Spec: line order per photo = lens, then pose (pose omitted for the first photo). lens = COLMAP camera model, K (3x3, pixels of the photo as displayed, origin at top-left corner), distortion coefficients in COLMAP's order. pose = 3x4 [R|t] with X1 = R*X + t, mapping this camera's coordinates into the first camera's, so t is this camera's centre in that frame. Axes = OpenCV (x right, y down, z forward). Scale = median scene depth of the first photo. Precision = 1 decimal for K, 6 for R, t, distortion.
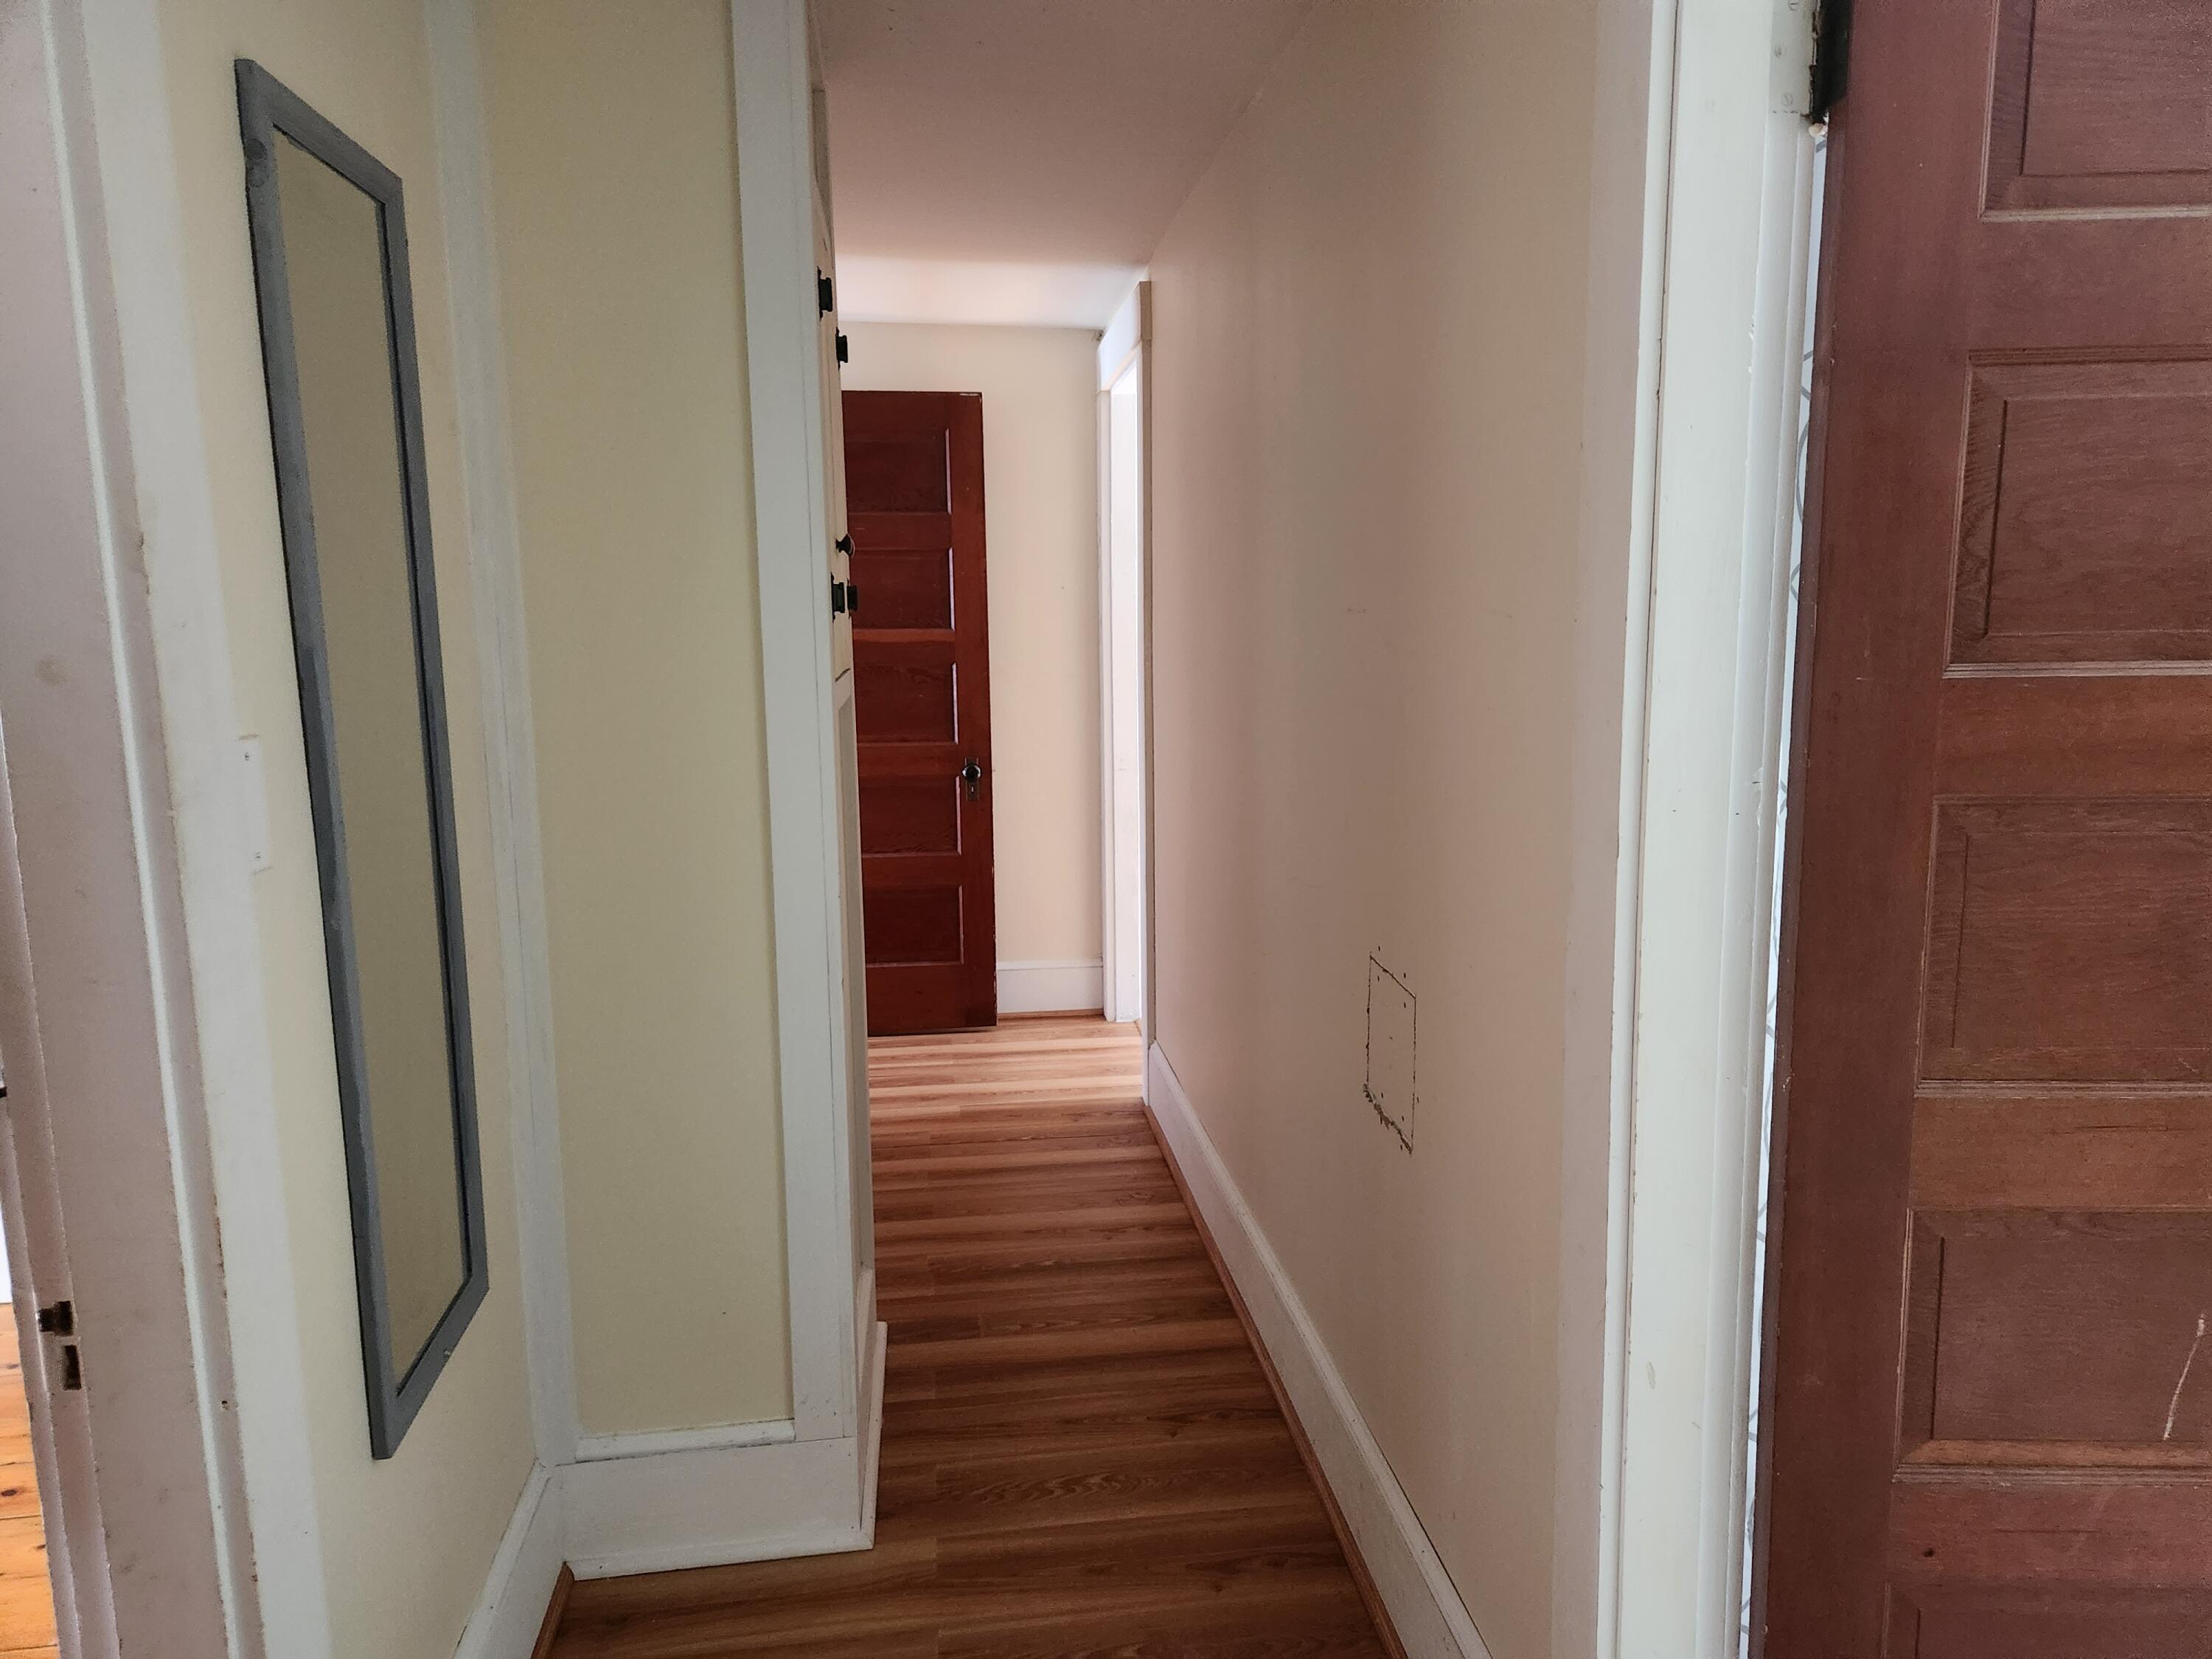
lens RADIAL K [[1467.1, 0, 1108.4], [0, 1467.1, 830.7], [0, 0, 1]] dist [0.072267, -0.063249]
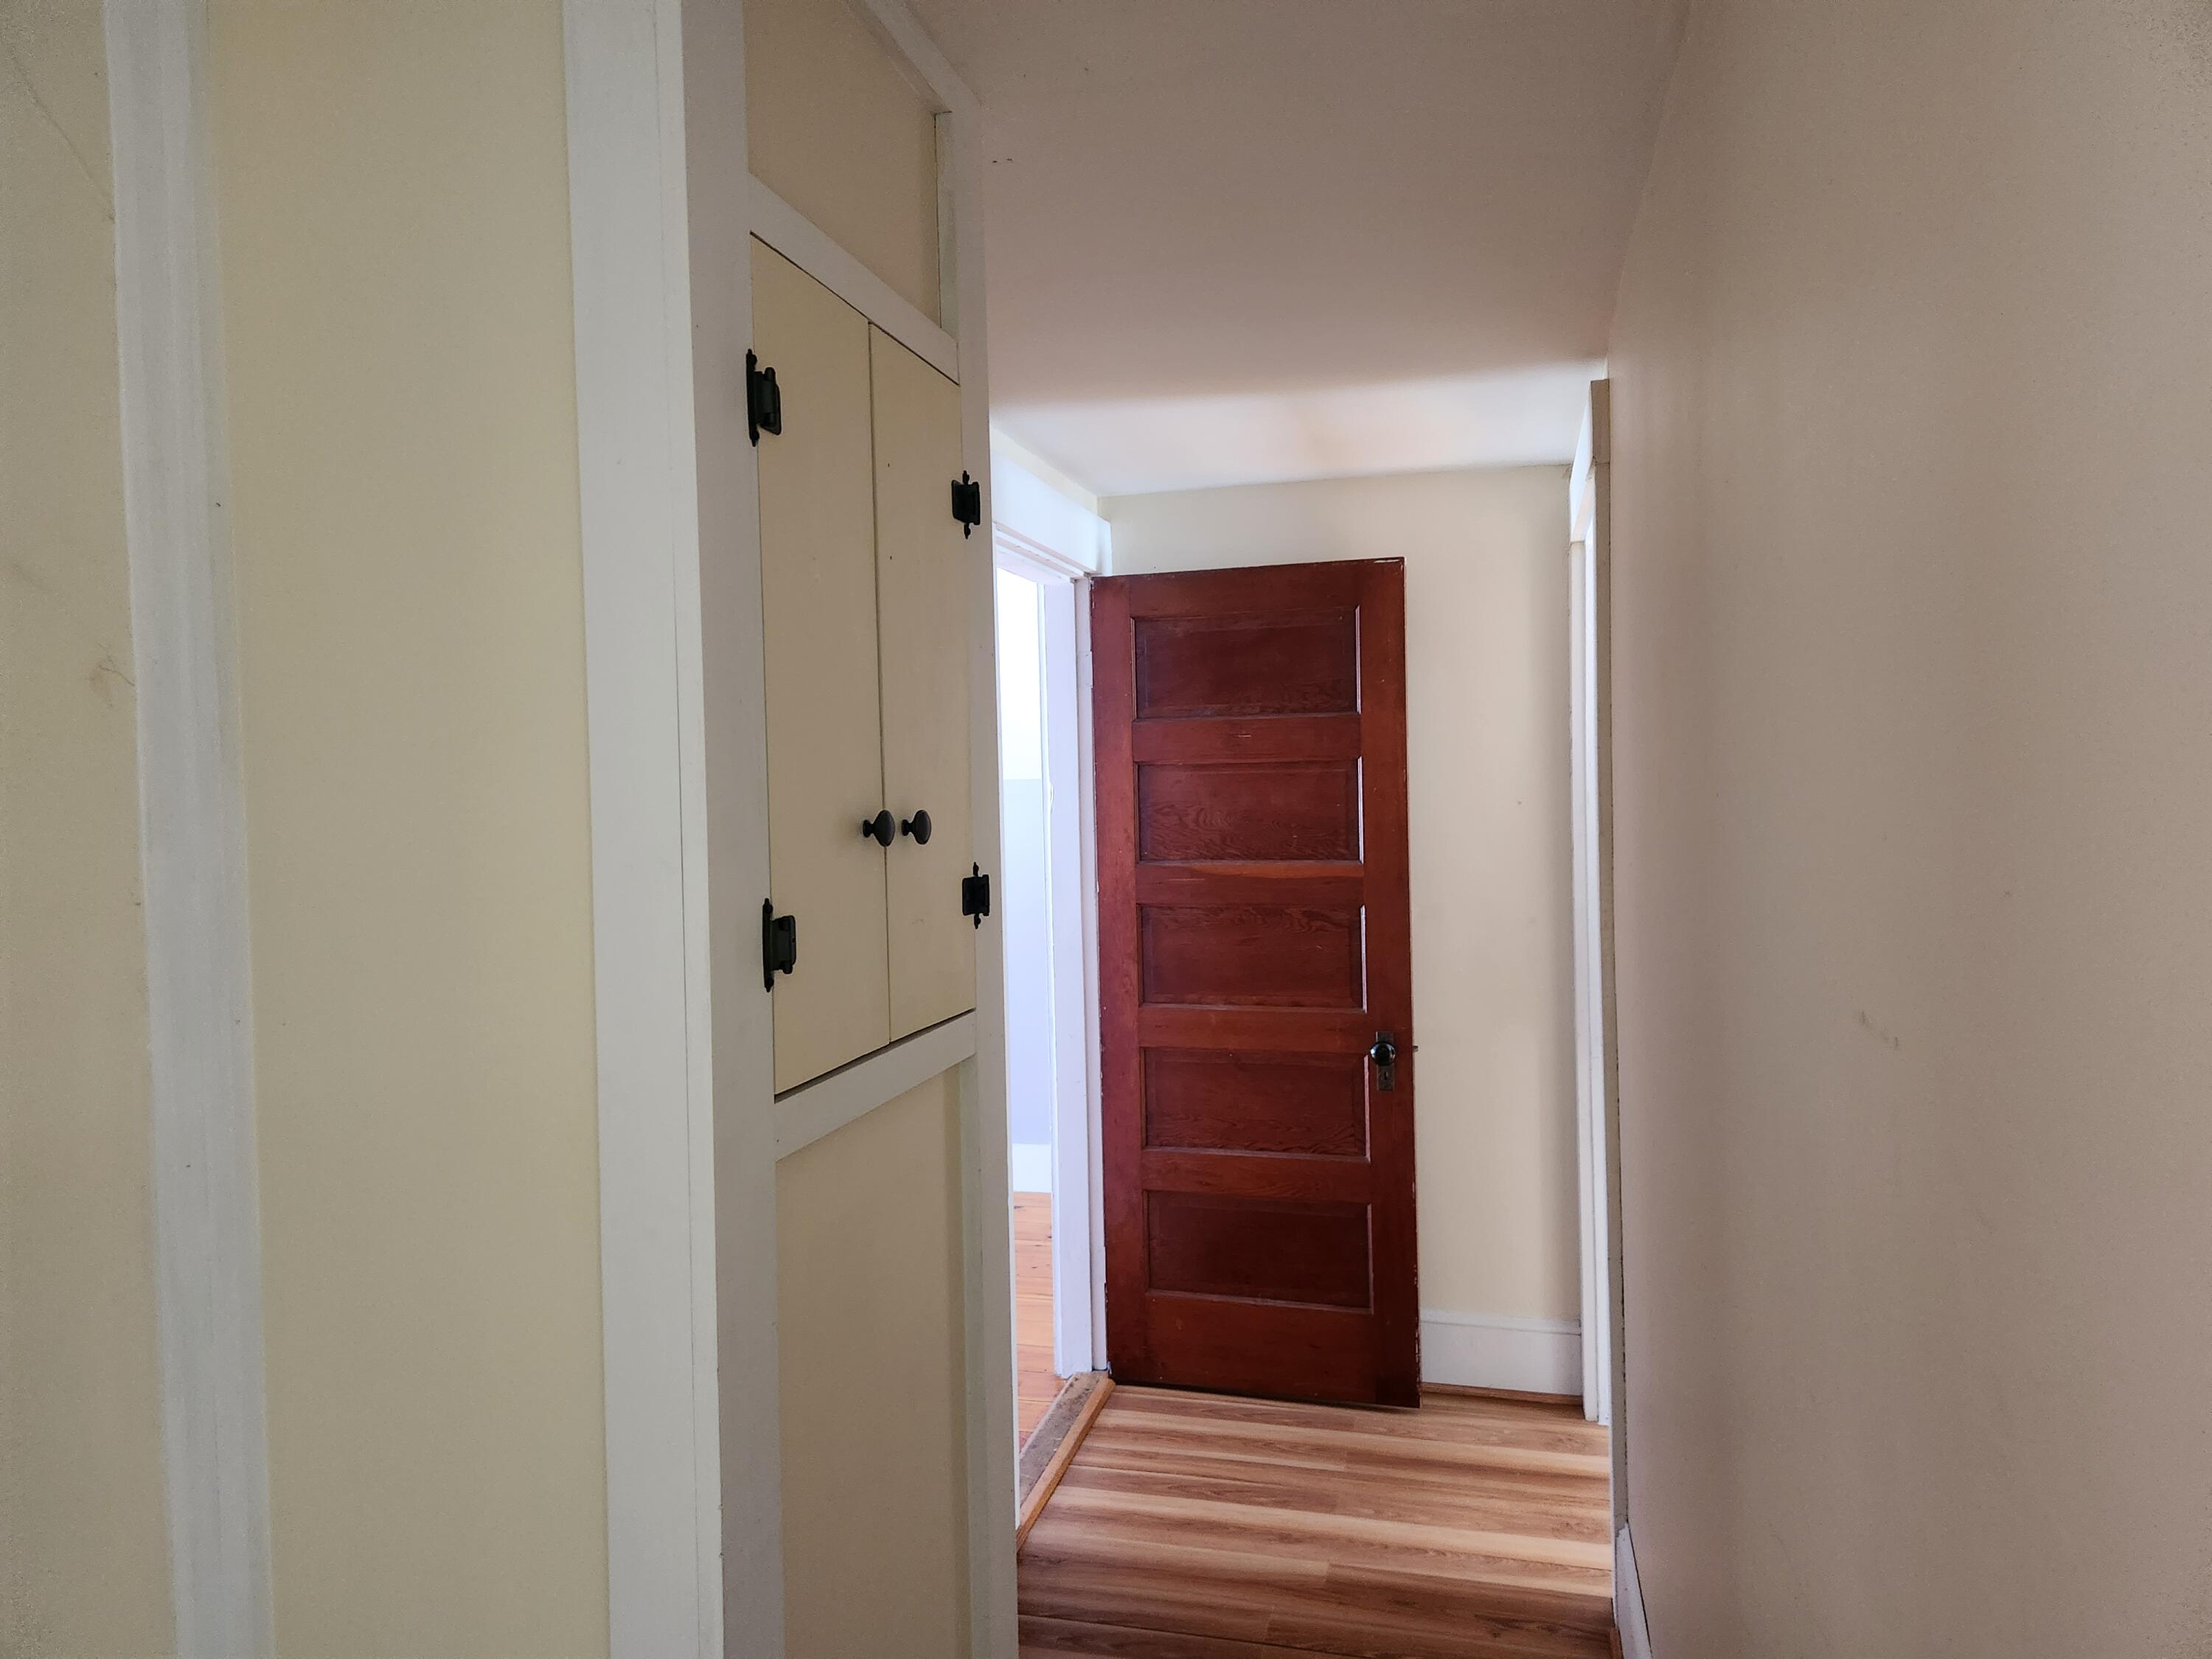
lens RADIAL K [[1467.1, 0, 1101.3], [0, 1467.1, 825.1], [0, 0, 1]] dist [0.072267, -0.063249]
pose [[0.926649, -0.001313, -0.375926, 0.055509], [-0.042896, 0.993093, -0.109207, -0.067038], [0.373473, 0.117322, 0.920192, 0.248533]]
